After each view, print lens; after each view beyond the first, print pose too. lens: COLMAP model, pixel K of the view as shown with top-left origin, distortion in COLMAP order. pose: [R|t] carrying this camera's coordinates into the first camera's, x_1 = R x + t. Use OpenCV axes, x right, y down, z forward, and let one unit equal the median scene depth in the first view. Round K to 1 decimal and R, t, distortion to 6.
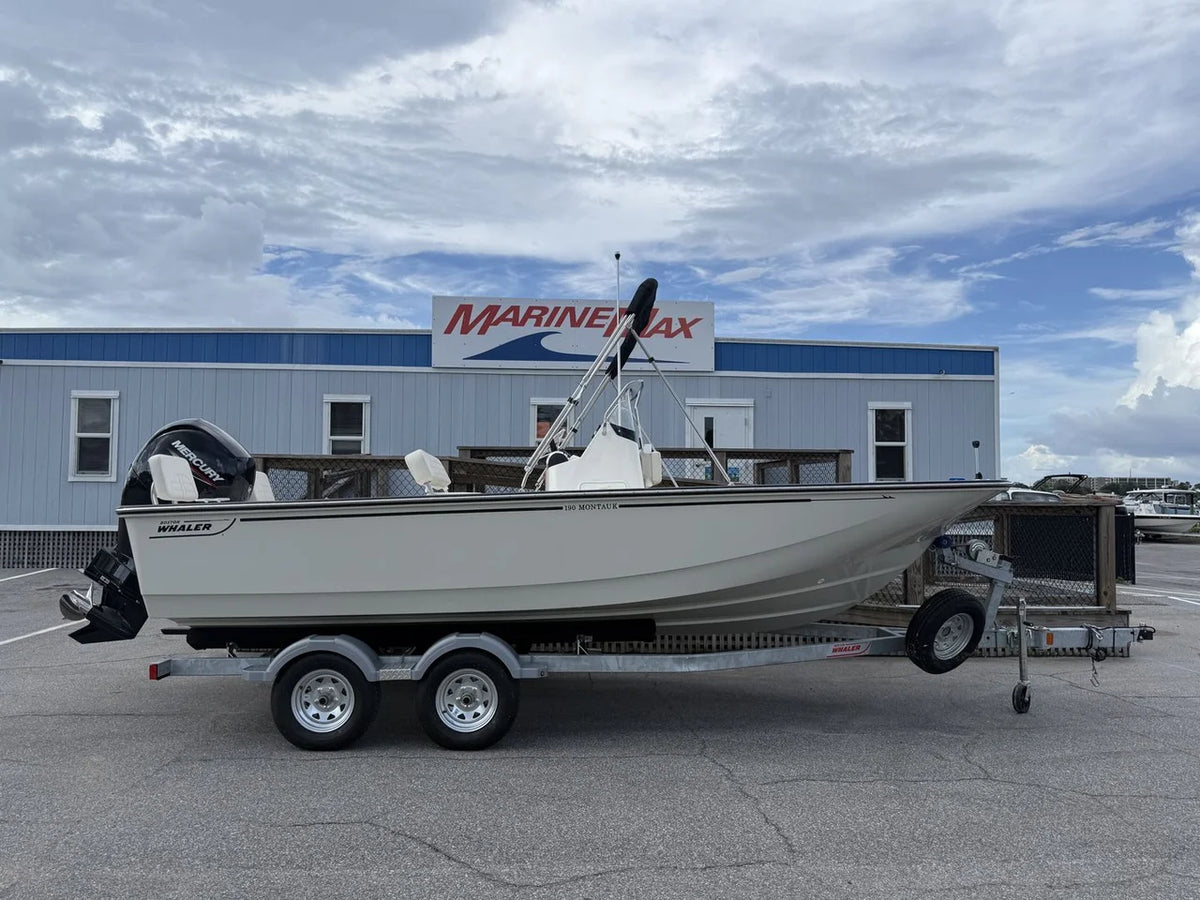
lens RADIAL K [[836.6, 0, 602.3], [0, 836.6, 458.4], [0, 0, 1]] dist [0.028228, -0.012959]
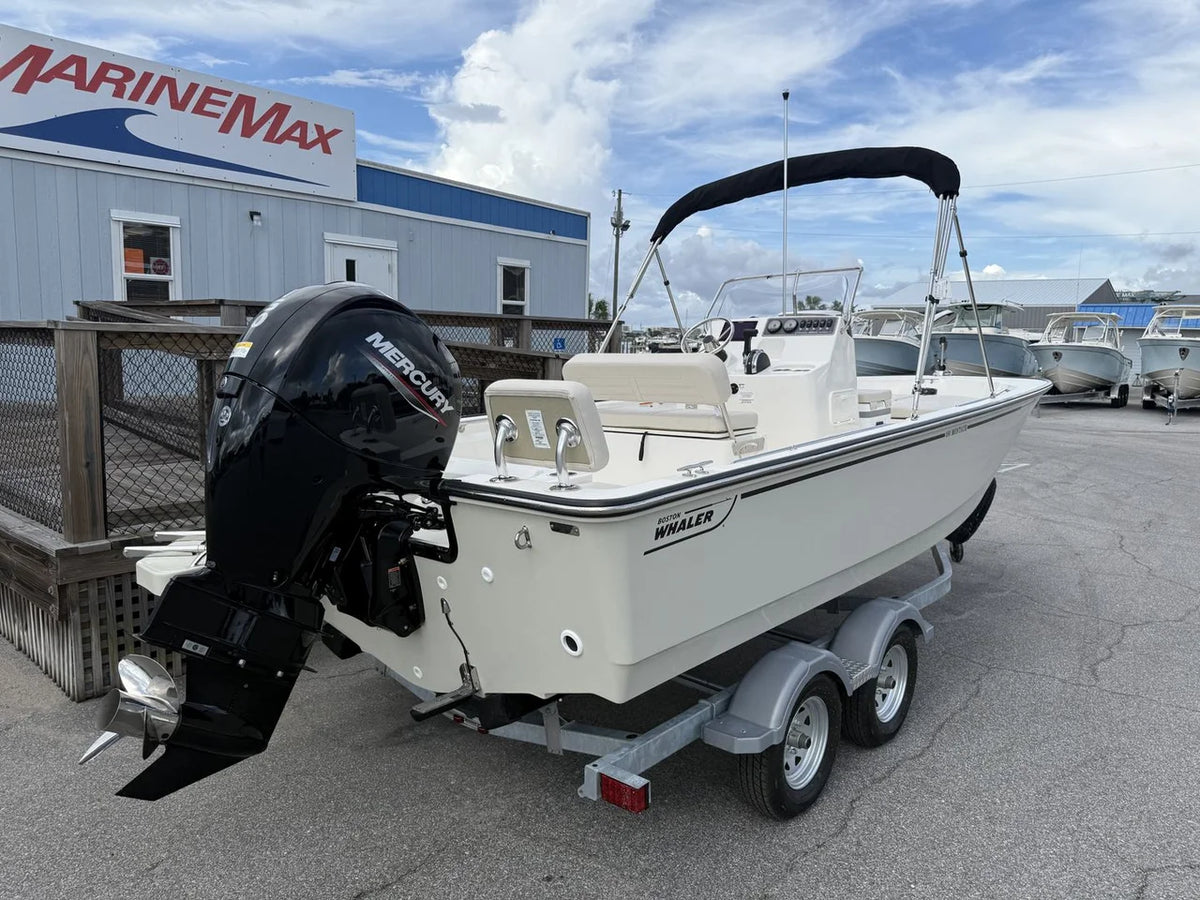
lens RADIAL K [[850.3, 0, 610.3], [0, 850.3, 444.4], [0, 0, 1]] dist [0.032658, -0.038246]
pose [[0.690188, -0.081133, 0.719068, -0.313422], [-0.050426, 0.985887, 0.159640, -0.017258], [-0.721871, -0.146442, 0.676355, 0.234128]]
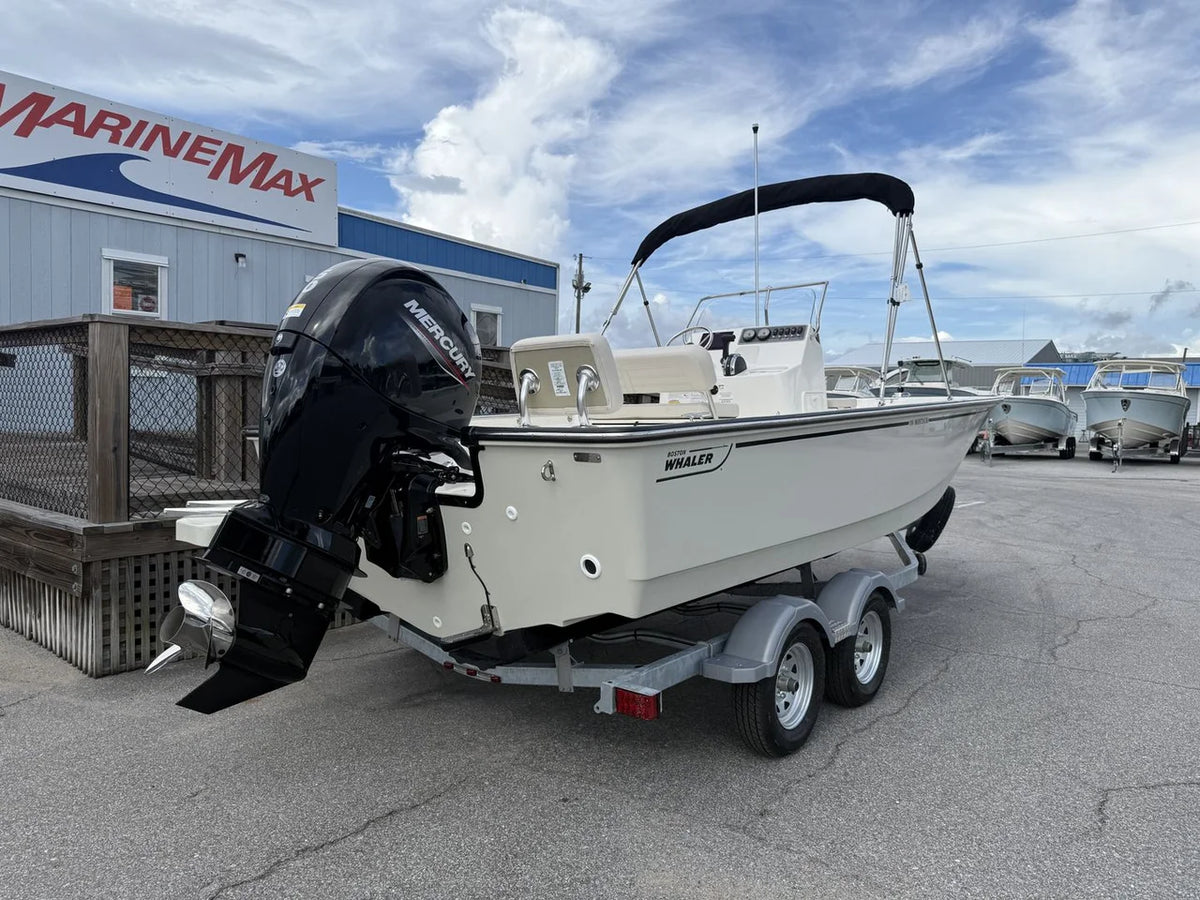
lens RADIAL K [[850.3, 0, 598.2], [0, 850.3, 441.5], [0, 0, 1]] dist [0.032658, -0.038246]
pose [[0.664841, -0.026628, 0.746510, -0.341669], [-0.050607, 0.995463, 0.080579, 0.007897], [-0.745268, -0.091351, 0.660477, 0.223964]]
